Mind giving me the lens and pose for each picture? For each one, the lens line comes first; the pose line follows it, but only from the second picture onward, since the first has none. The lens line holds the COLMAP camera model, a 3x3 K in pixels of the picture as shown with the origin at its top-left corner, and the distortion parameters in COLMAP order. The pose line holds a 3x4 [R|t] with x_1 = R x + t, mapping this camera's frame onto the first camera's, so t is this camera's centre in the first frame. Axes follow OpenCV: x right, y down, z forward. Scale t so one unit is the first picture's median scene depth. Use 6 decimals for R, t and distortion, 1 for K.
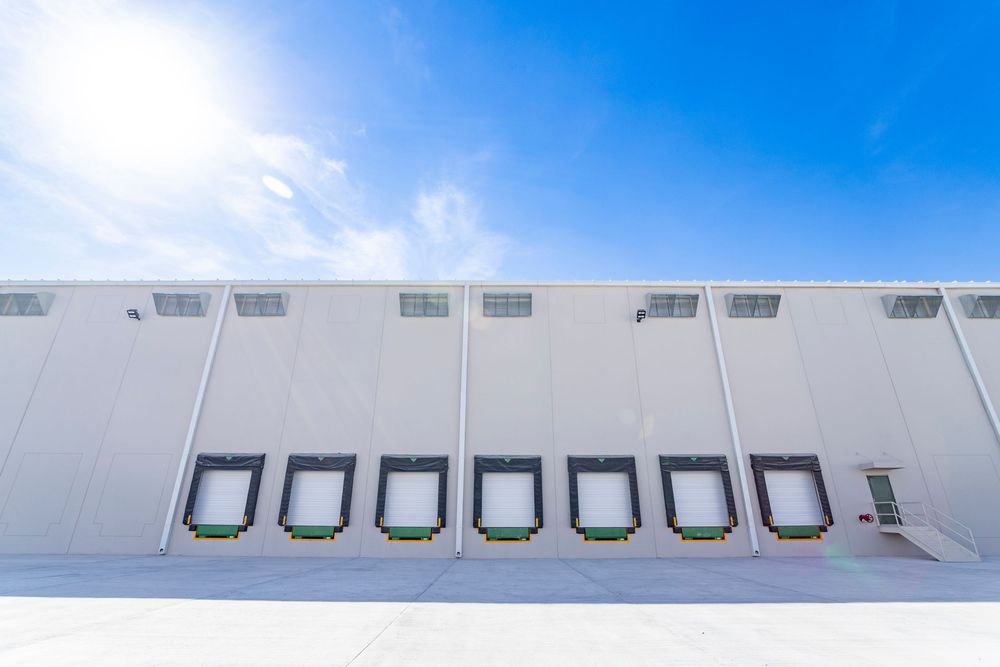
lens RADIAL K [[476.9, 0, 500.3], [0, 476.9, 322.9], [0, 0, 1]] dist [-0.066139, 0.030247]
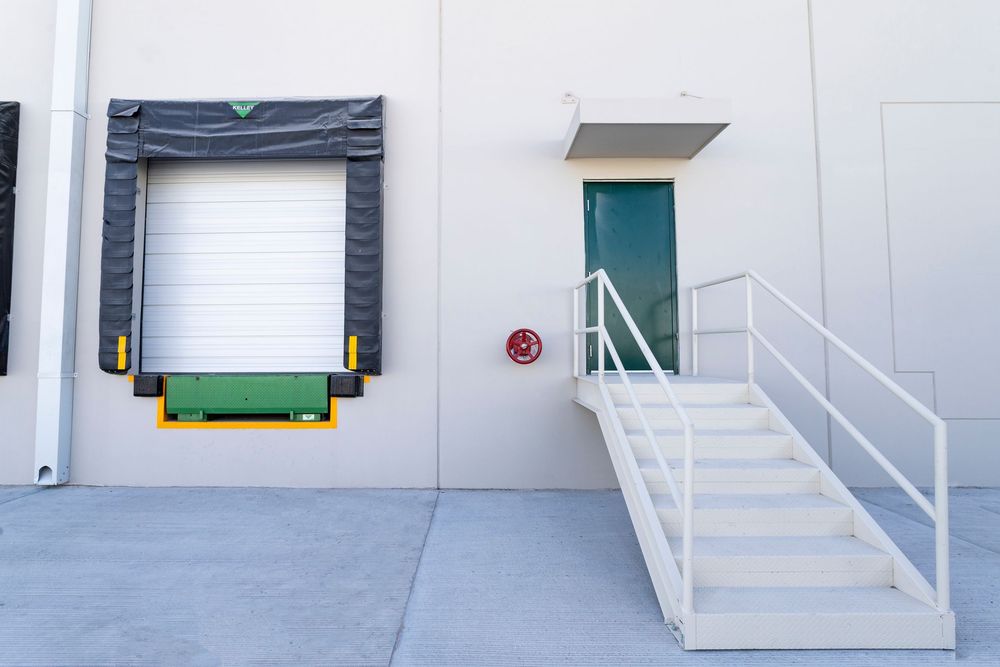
lens RADIAL K [[484.5, 0, 496.7], [0, 484.5, 320.0], [0, 0, 1]] dist [-0.002119, 0.000140]
pose [[0.999939, -0.008627, -0.006952, 0.265208], [0.010511, 0.937030, 0.349091, 0.109715], [0.003503, -0.349143, 0.937063, 0.261358]]
